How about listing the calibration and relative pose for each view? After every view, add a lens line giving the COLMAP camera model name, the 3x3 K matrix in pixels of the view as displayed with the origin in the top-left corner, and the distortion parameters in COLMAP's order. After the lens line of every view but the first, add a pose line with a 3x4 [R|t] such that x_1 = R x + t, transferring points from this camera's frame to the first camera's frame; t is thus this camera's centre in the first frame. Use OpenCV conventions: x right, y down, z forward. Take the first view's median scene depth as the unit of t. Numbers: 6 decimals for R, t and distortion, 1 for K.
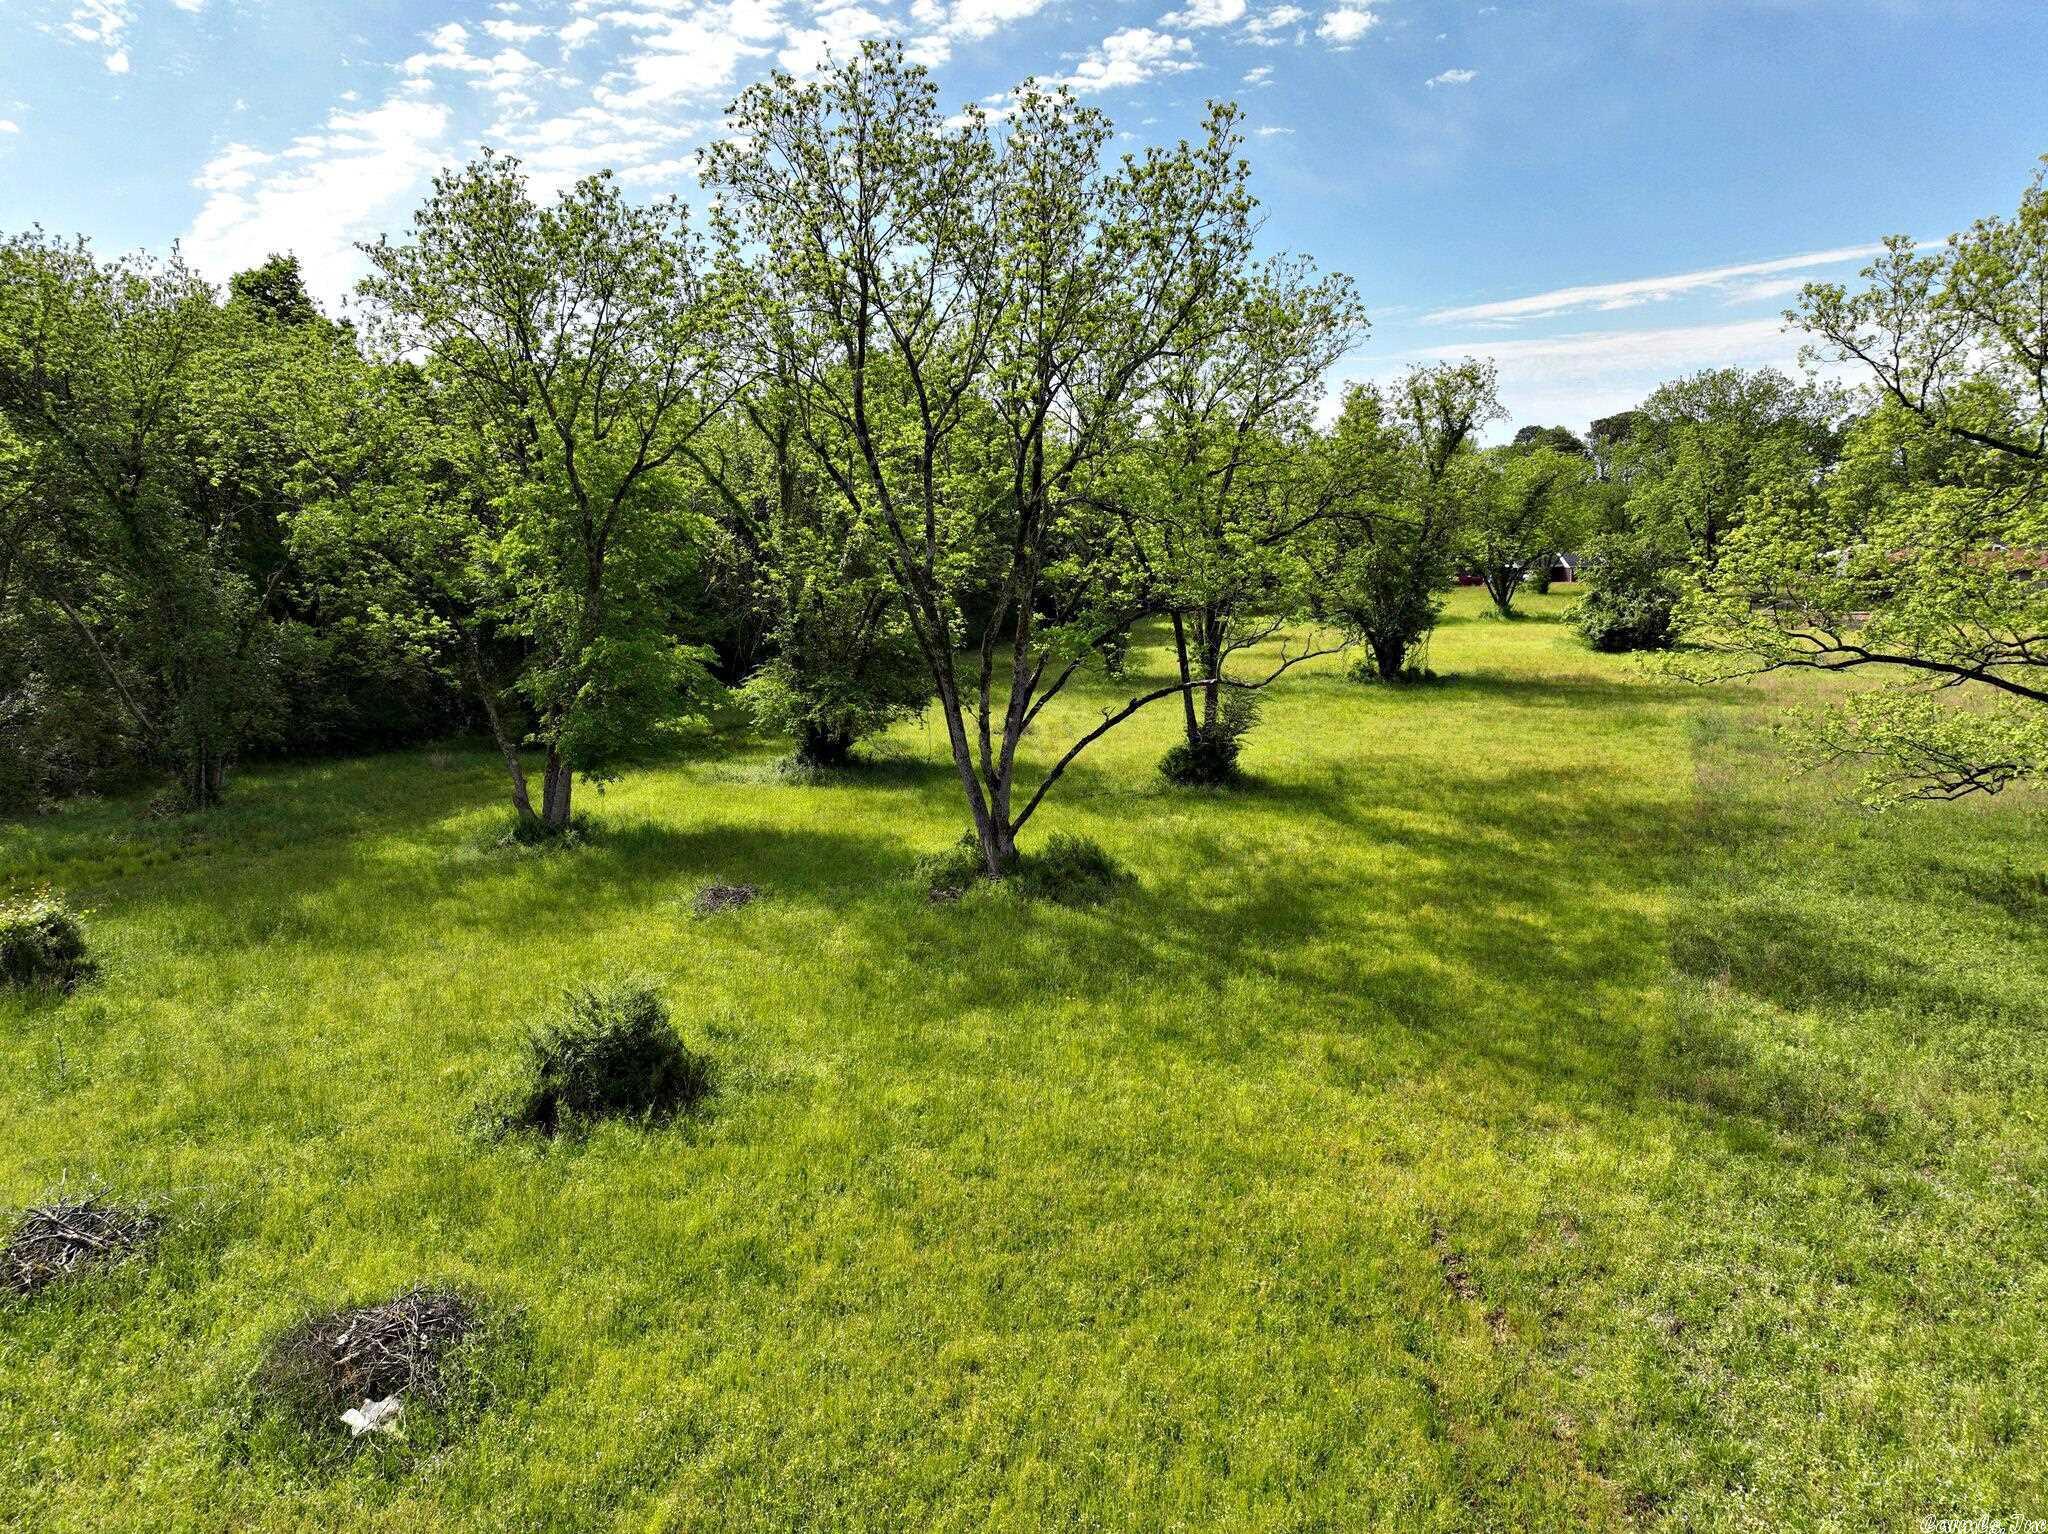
lens RADIAL K [[1449.6, 0, 1018.9], [0, 1449.6, 776.9], [0, 0, 1]] dist [0.004506, 0.011065]
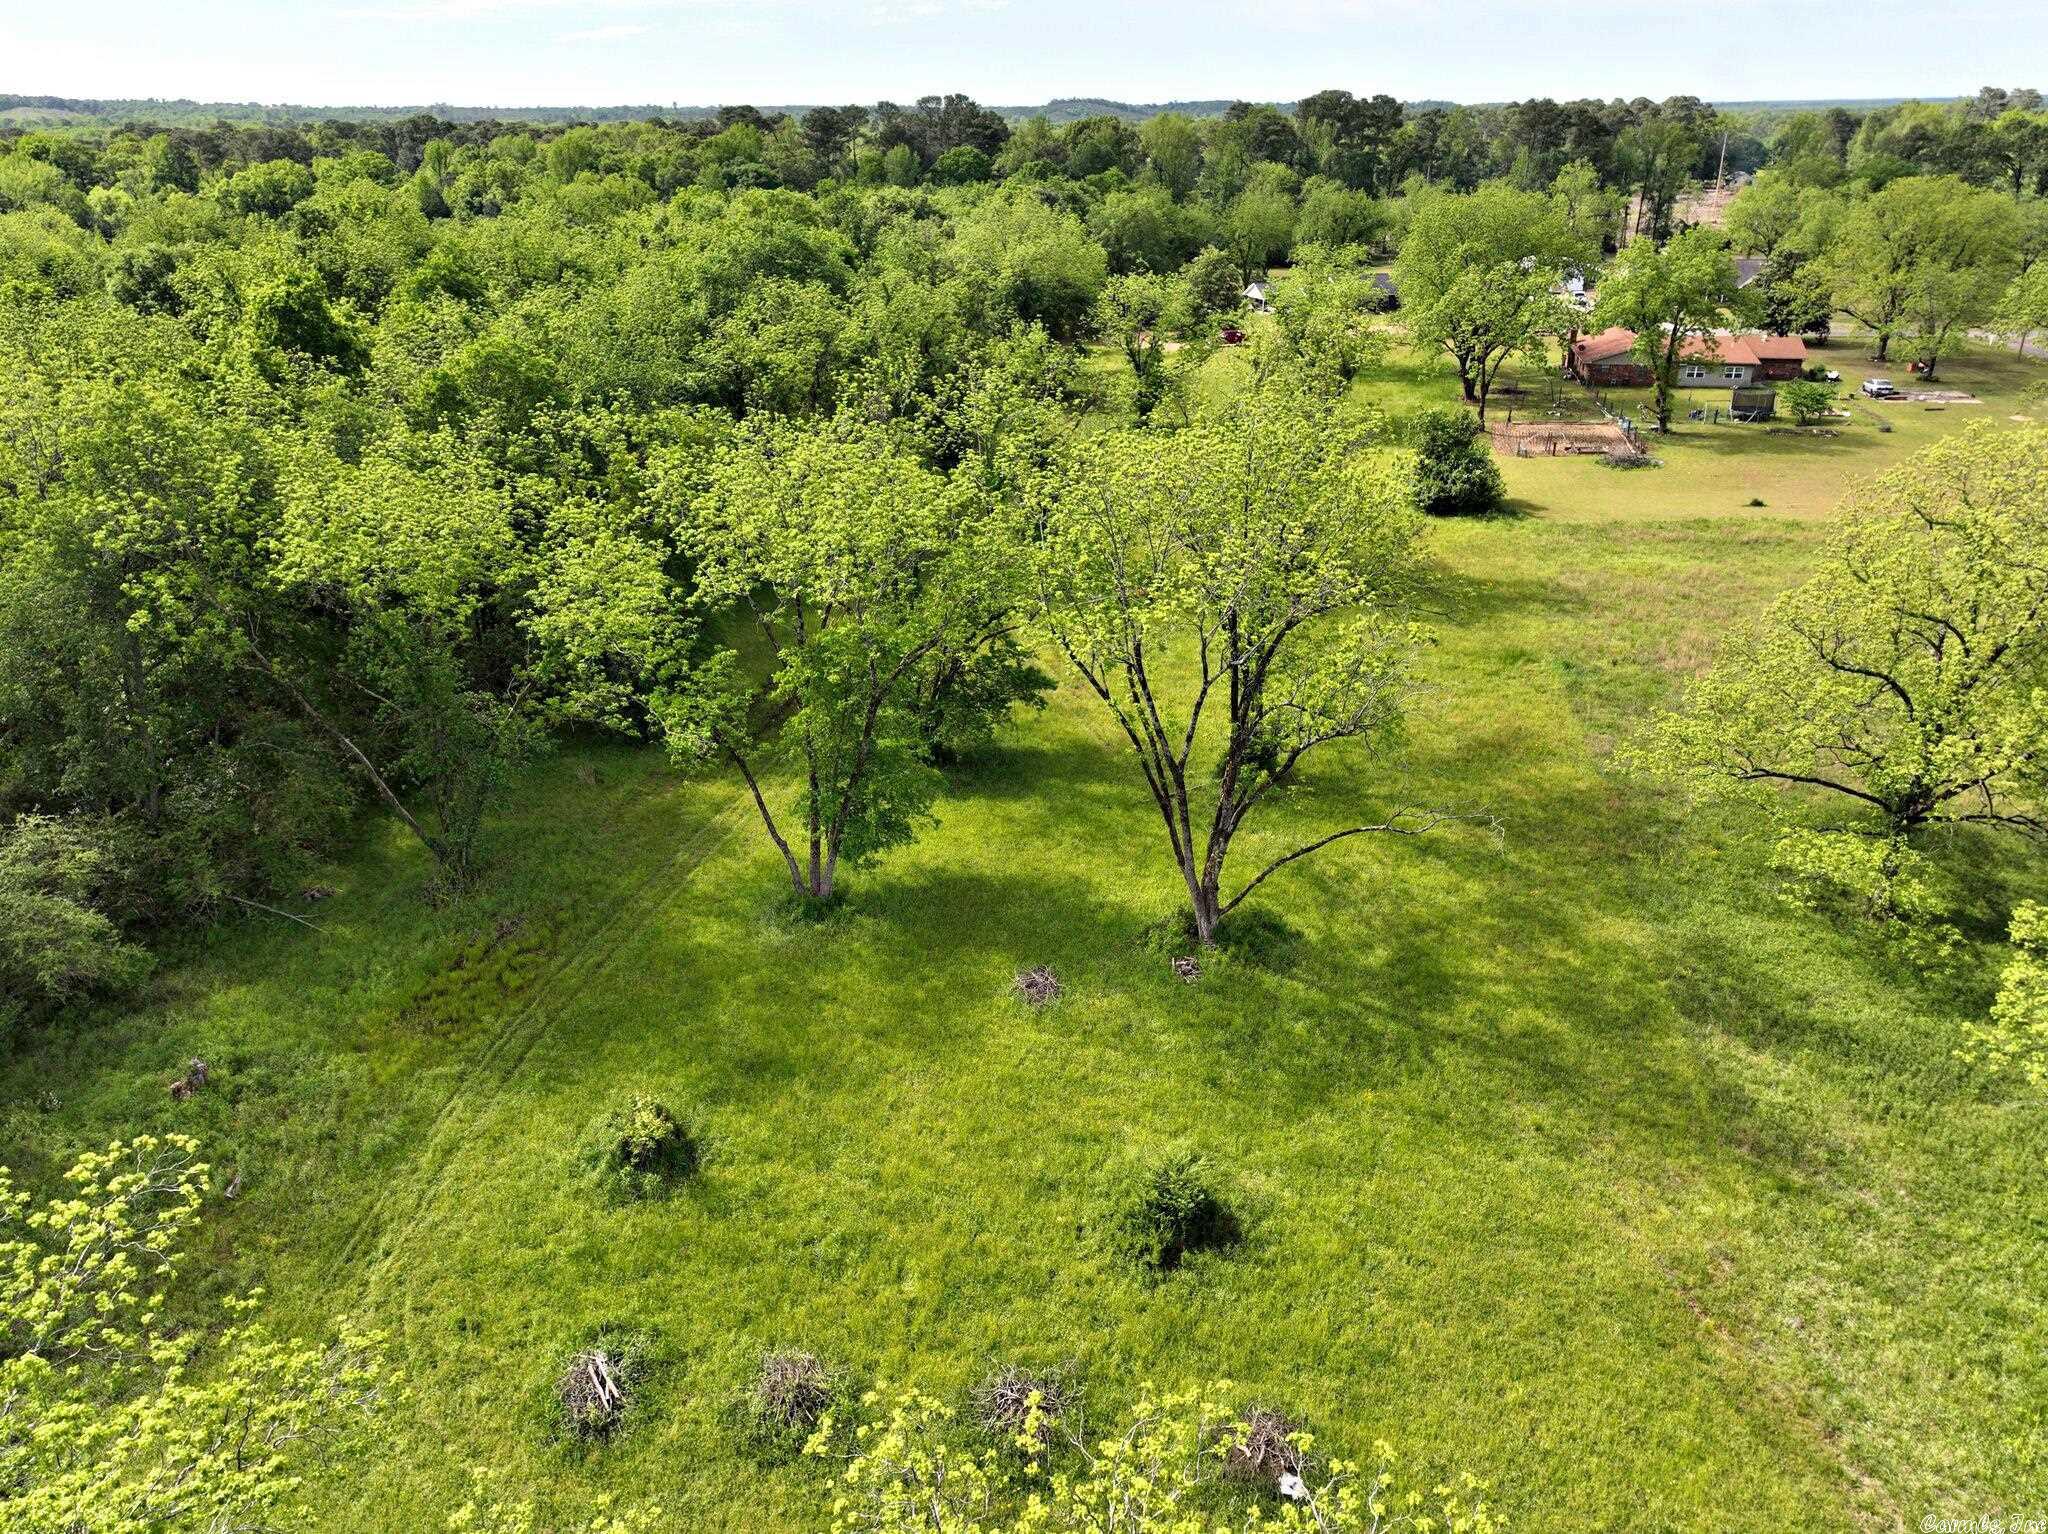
lens RADIAL K [[1449.6, 0, 1024.8], [0, 1449.6, 756.8], [0, 0, 1]] dist [0.004506, 0.011065]
pose [[0.971822, -0.090387, 0.217699, -0.417928], [0.034805, 0.968459, 0.246729, -0.399489], [-0.233134, -0.232199, 0.944316, -0.226559]]
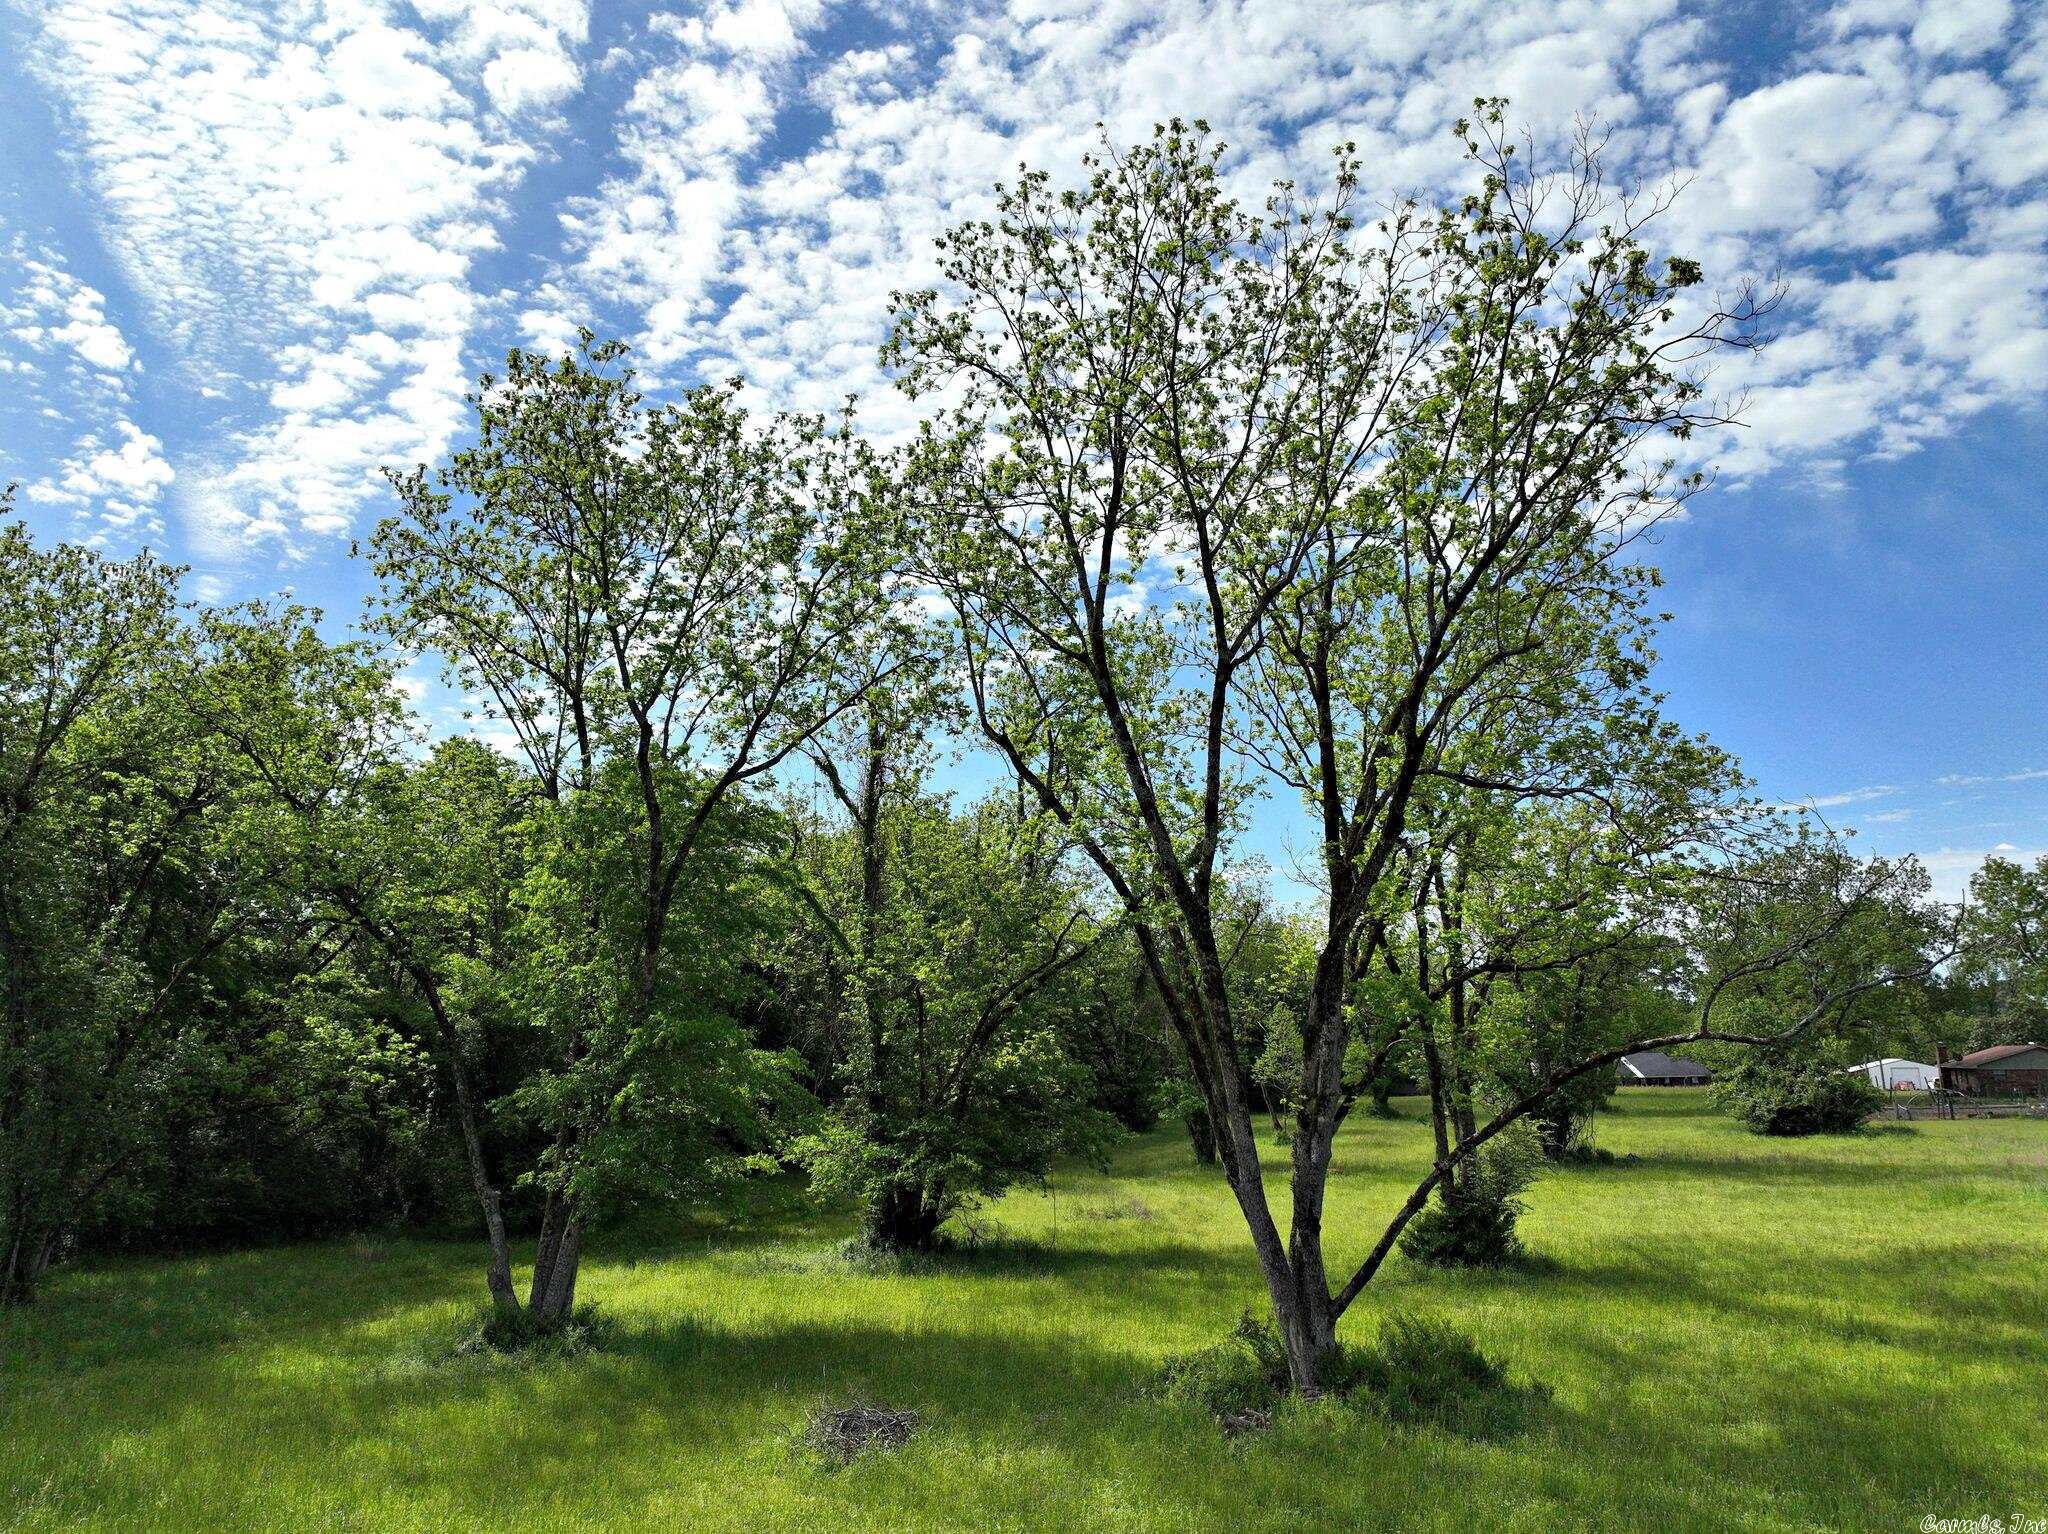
lens RADIAL K [[1449.6, 0, 1010.3], [0, 1449.6, 777.5], [0, 0, 1]] dist [0.004506, 0.011065]
pose [[0.999506, 0.007671, 0.030466, -0.136667], [0.003788, 0.933238, -0.359239, 0.040583], [-0.031187, 0.359177, 0.932748, 0.307618]]
